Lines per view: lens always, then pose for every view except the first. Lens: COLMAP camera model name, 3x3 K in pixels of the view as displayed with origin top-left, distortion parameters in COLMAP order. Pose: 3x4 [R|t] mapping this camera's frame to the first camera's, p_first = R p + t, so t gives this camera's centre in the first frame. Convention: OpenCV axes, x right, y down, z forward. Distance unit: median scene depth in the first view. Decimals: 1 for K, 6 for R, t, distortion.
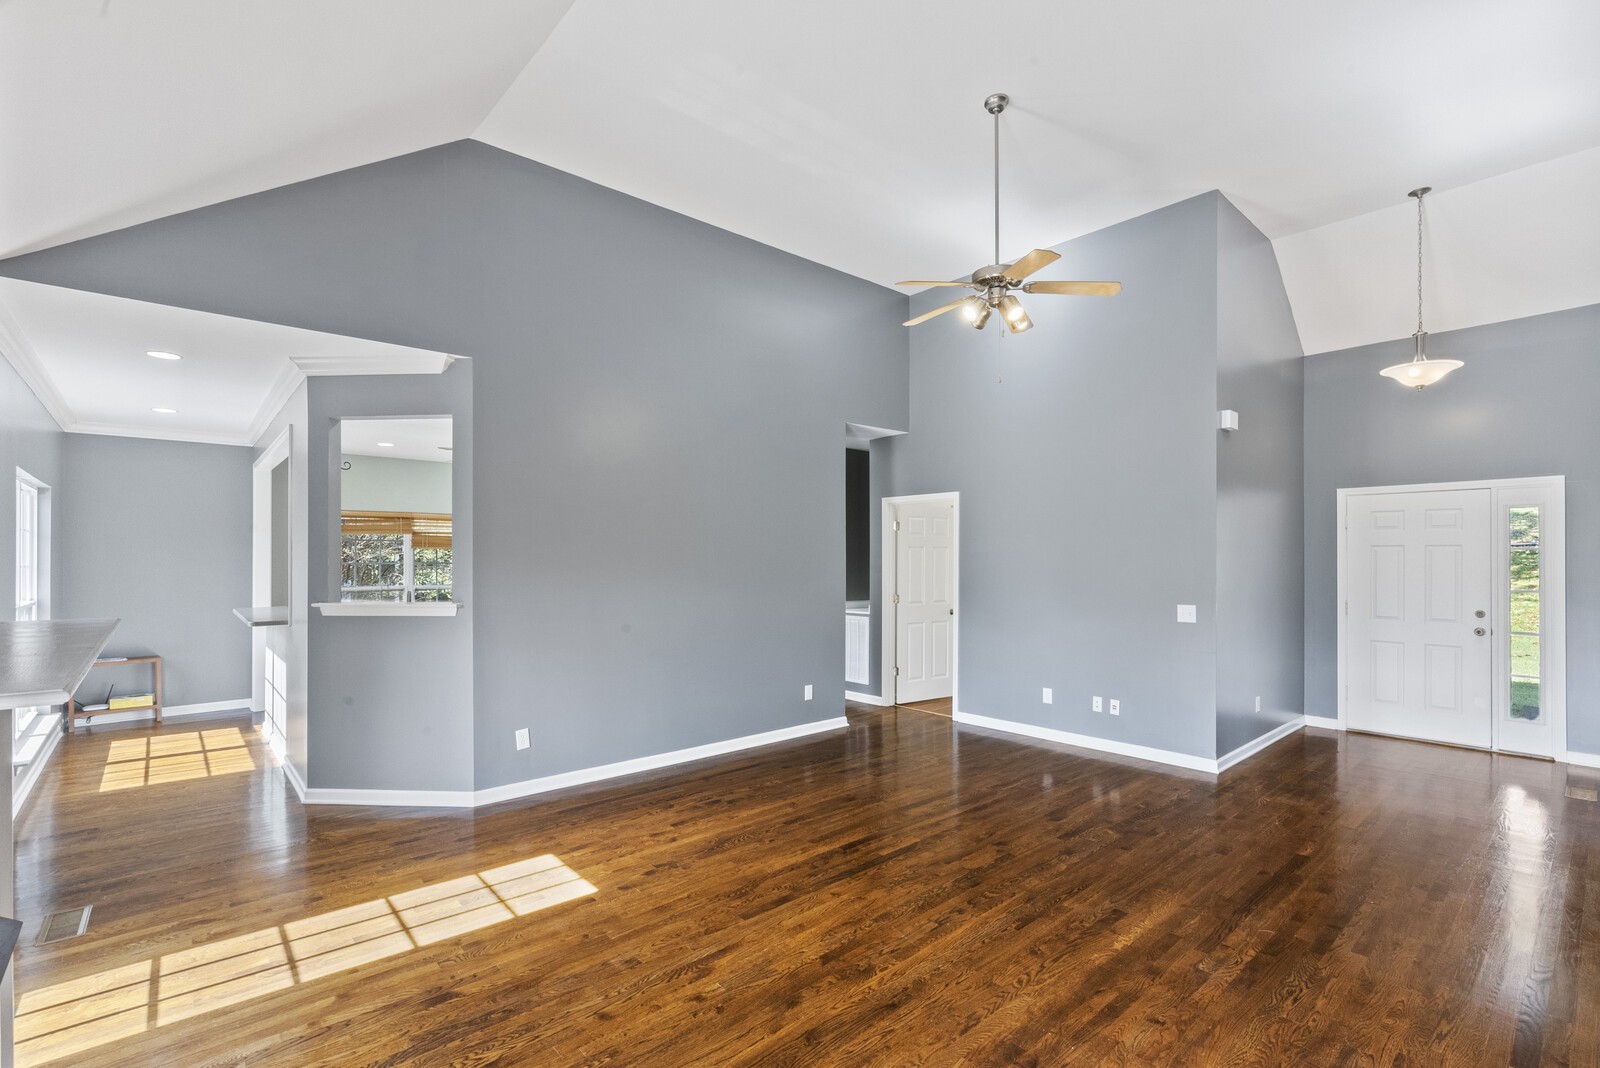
lens RADIAL K [[716.1, 0, 794.4], [0, 716.1, 550.1], [0, 0, 1]] dist [-0.001327, 0.000005]
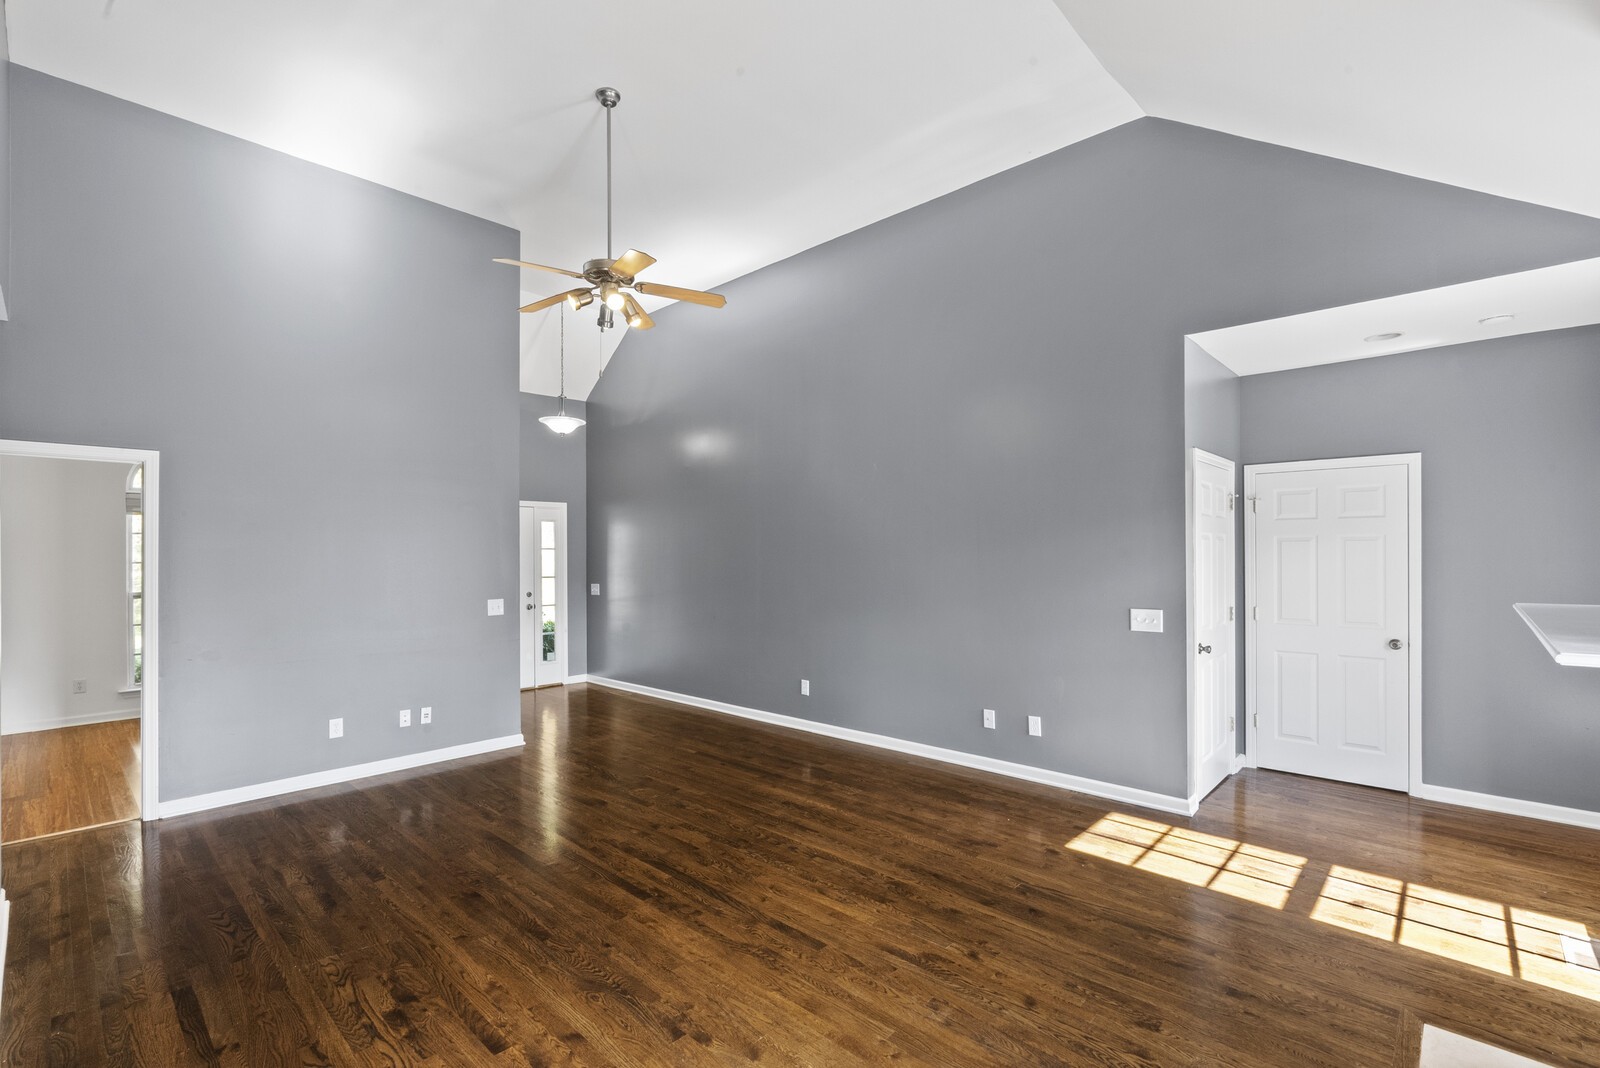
lens RADIAL K [[723.4, 0, 796.7], [0, 723.4, 528.4], [0, 0, 1]] dist [-0.000956, 0.000317]
pose [[-0.091343, 0.037758, 0.995103, -0.669288], [-0.008077, 0.999220, -0.038656, 0.011060], [-0.995787, -0.011569, -0.090966, 0.747067]]
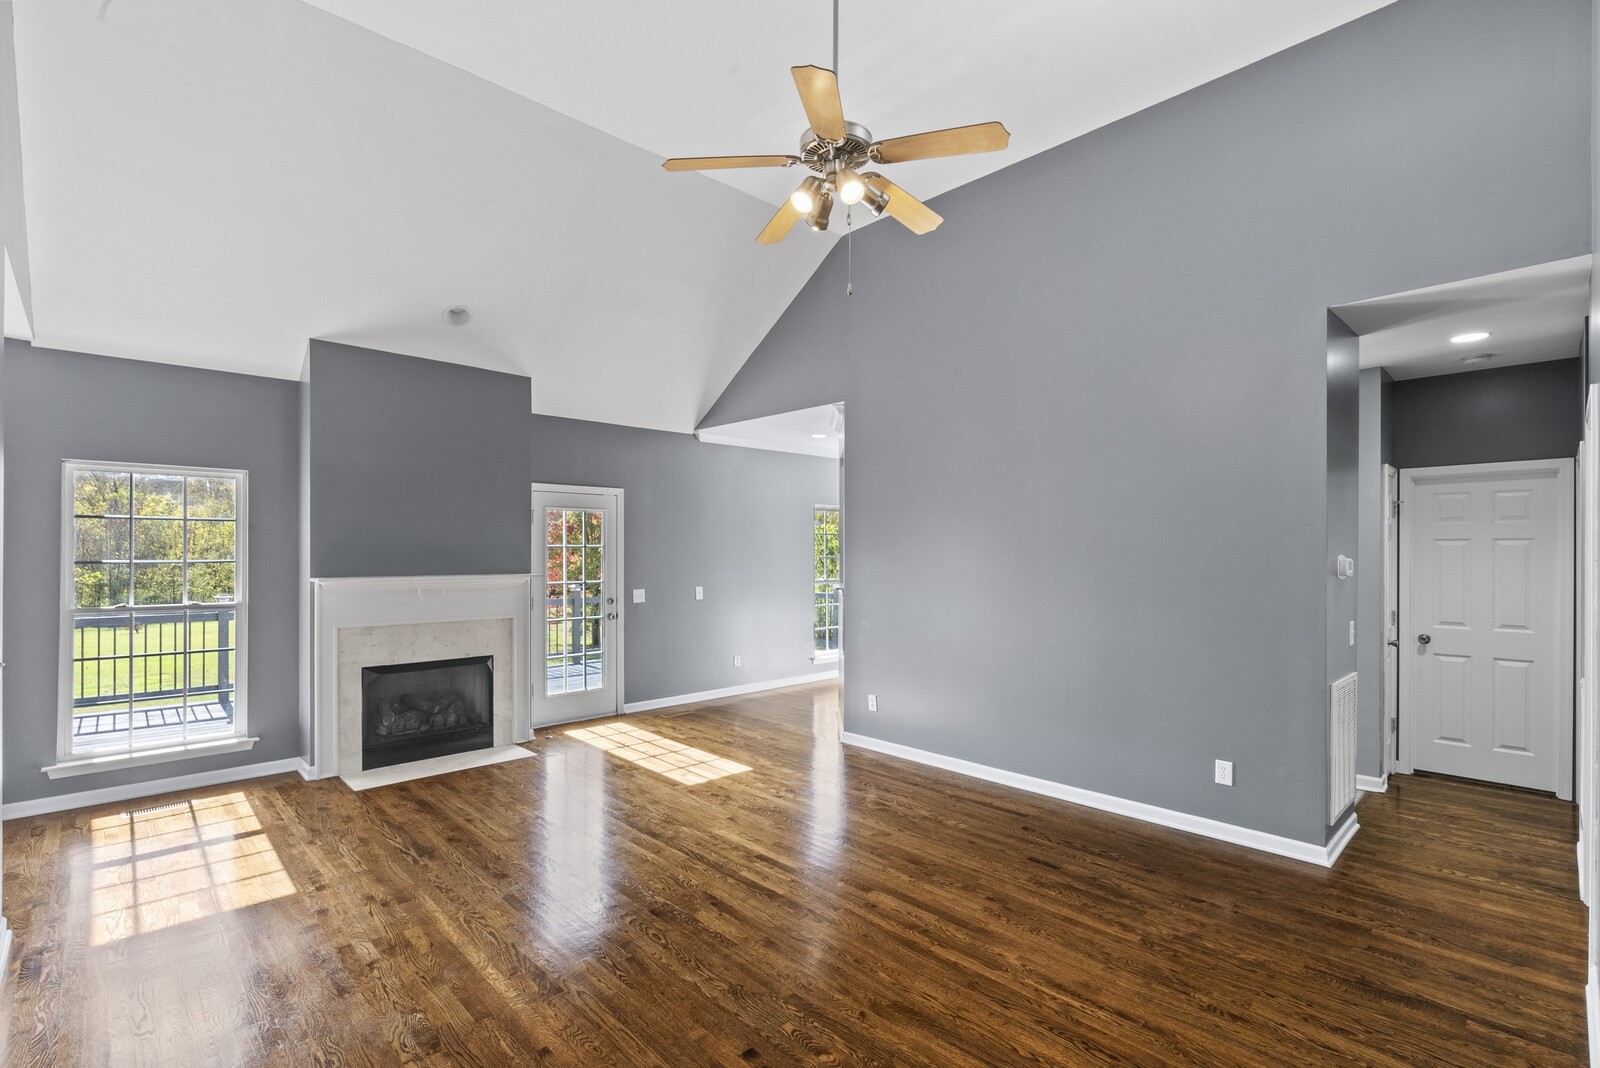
lens RADIAL K [[738.6, 0, 793.8], [0, 738.6, 550.2], [0, 0, 1]] dist [-0.002162, 0.000036]
pose [[0.041709, 0.000129, -0.999130, 0.874856], [0.012971, 0.999916, 0.000671, 0.004296], [0.999046, -0.012988, 0.041704, 0.832951]]
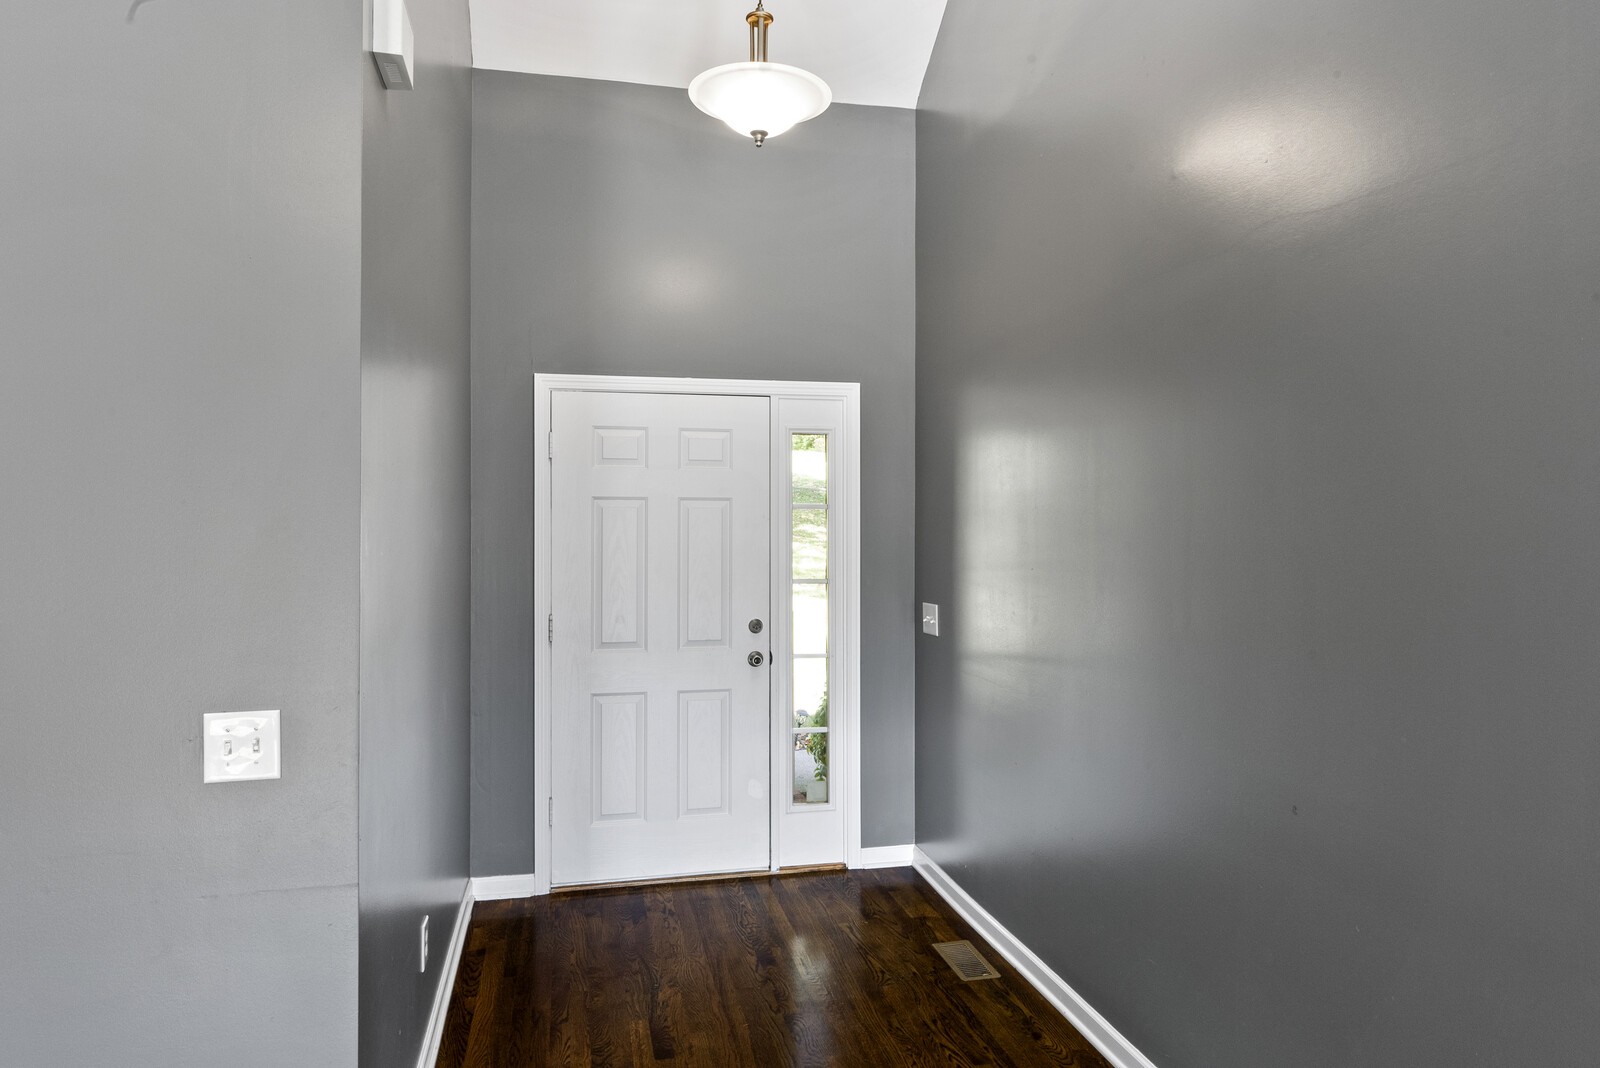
lens RADIAL K [[985.0, 0, 805.1], [0, 985.0, 527.2], [0, 0, 1]] dist [-0.006170, -0.000409]
pose [[0.461842, -0.000554, 0.886962, 0.388422], [-0.010160, 0.999931, 0.005915, 0.011472], [-0.886904, -0.011744, 0.461805, 0.774565]]
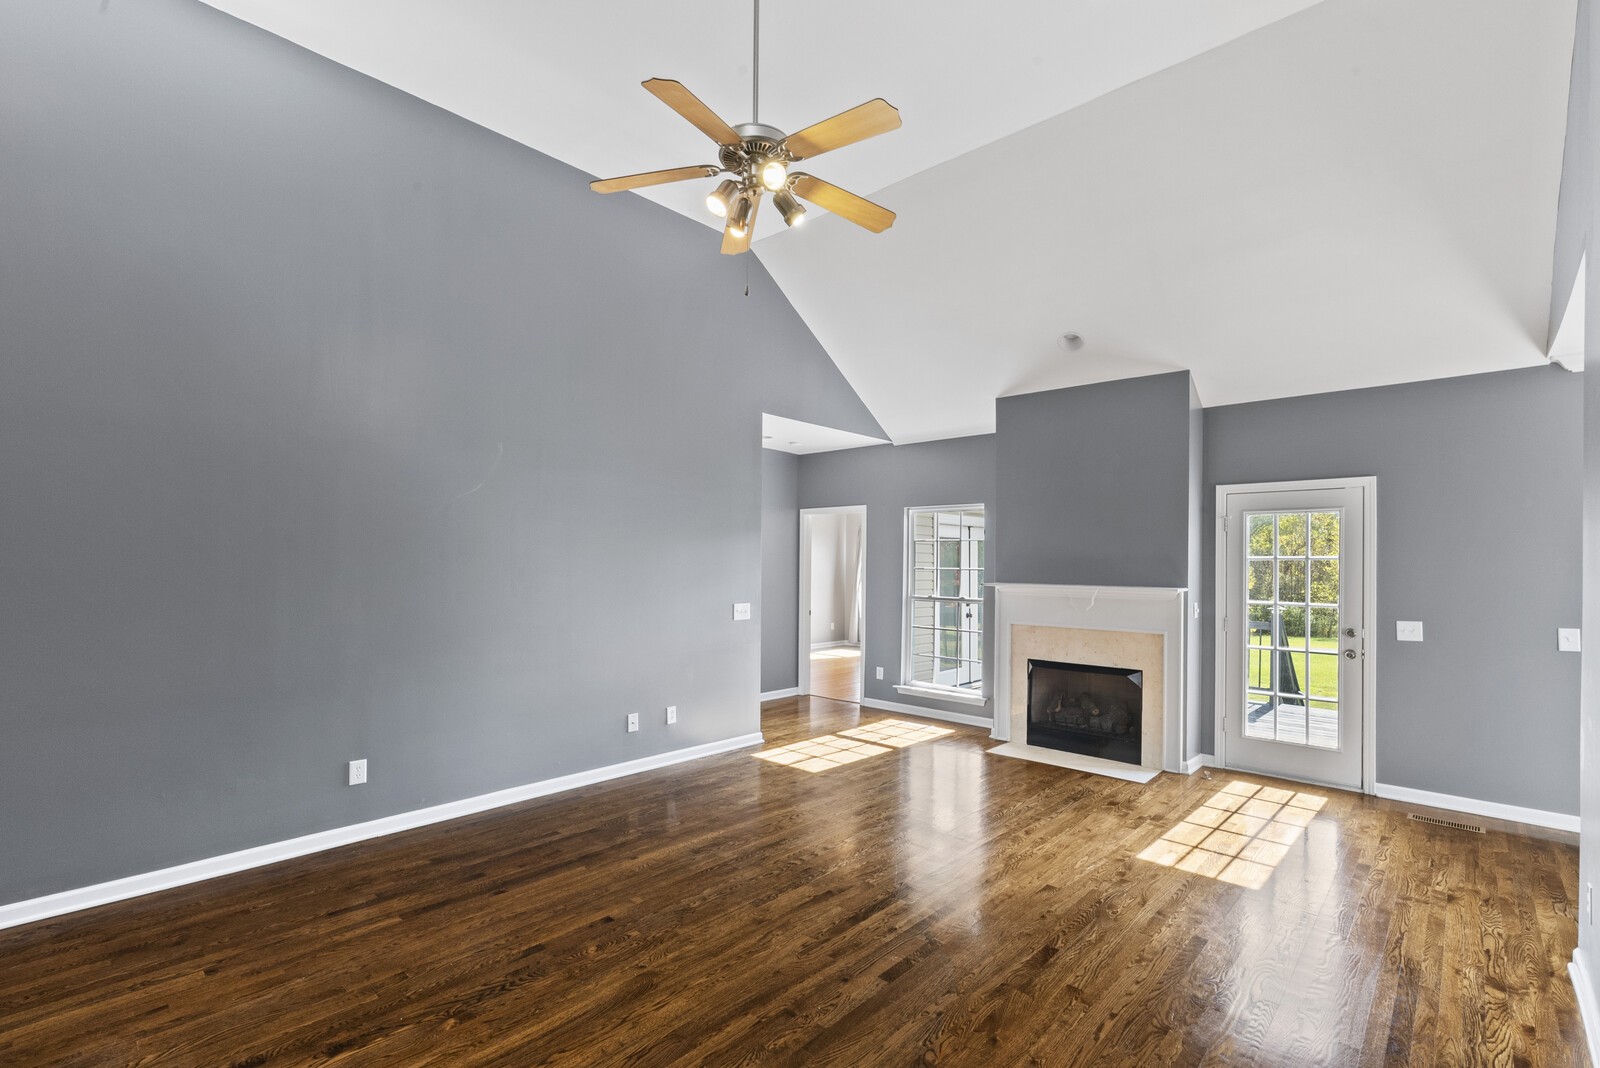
lens RADIAL K [[724.5, 0, 801.2], [0, 724.5, 561.9], [0, 0, 1]] dist [-0.004239, -0.000234]
pose [[-0.994240, -0.008866, -0.106811, 0.276131], [-0.007361, 0.999868, -0.014475, 0.020004], [0.106926, -0.013605, -0.994174, 1.507194]]
